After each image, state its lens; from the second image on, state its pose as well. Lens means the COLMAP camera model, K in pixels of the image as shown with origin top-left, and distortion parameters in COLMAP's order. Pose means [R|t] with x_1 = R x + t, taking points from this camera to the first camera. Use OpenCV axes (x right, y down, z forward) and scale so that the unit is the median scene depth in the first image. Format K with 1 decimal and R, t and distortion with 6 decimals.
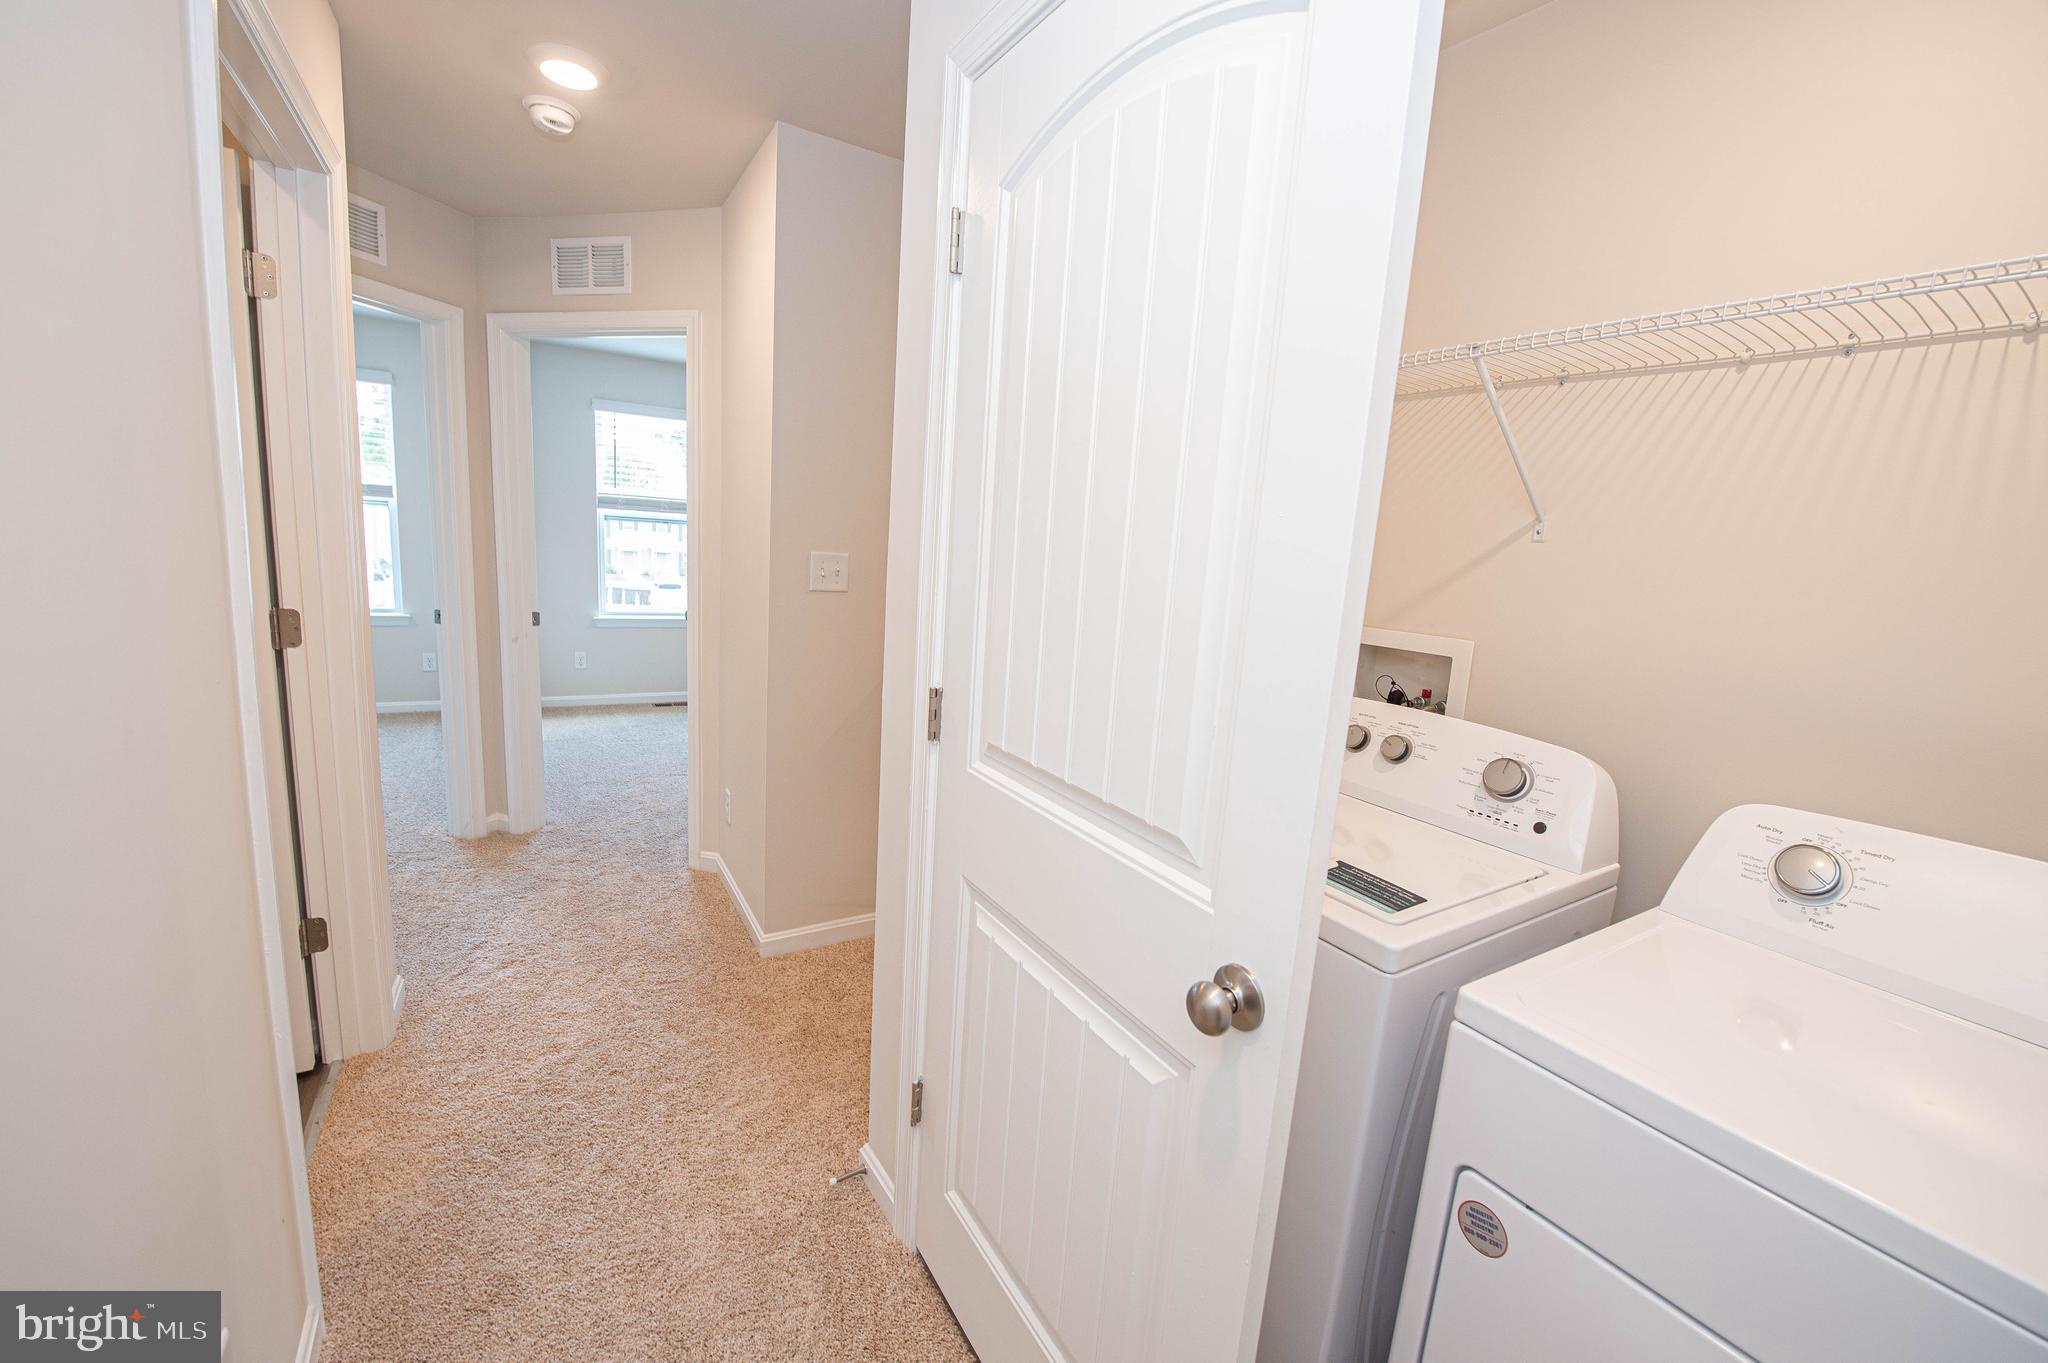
lens RADIAL K [[819.8, 0, 1021.5], [0, 819.8, 681.8], [0, 0, 1]] dist [-0.014805, -0.000374]
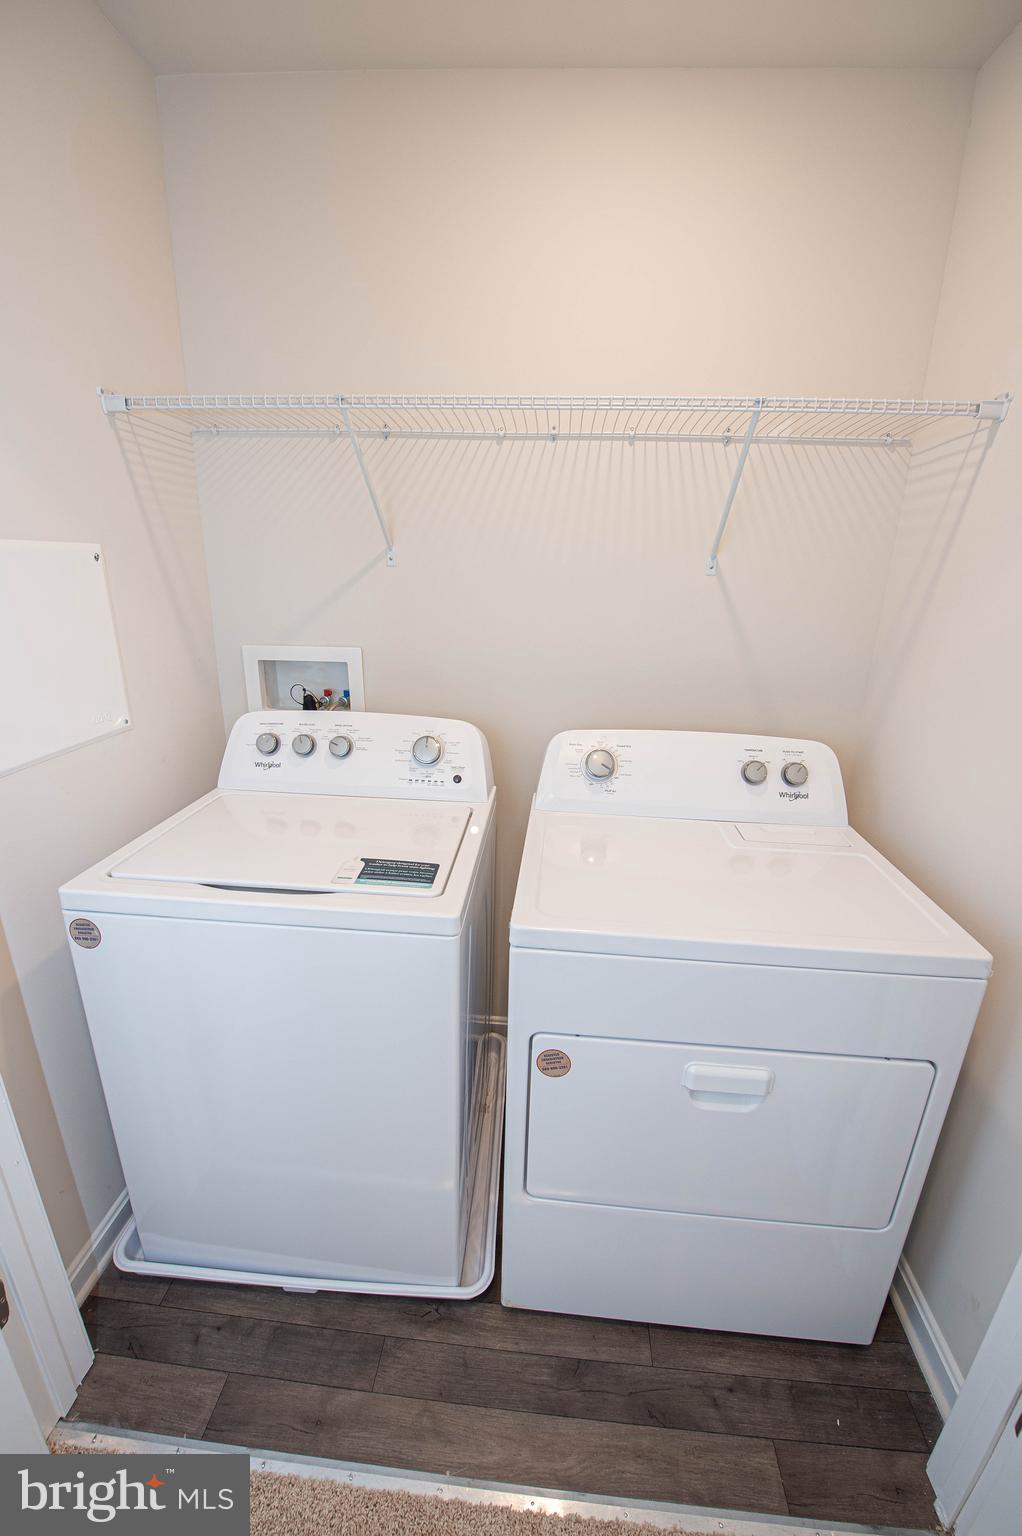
lens RADIAL K [[628.8, 0, 511.1], [0, 628.8, 772.2], [0, 0, 1]] dist [-0.010521, -0.005060]
pose [[0.597151, -0.294334, 0.746176, -0.120695], [0.153139, 0.954967, 0.254138, -0.094499], [-0.787375, -0.037490, 0.615333, 0.243738]]
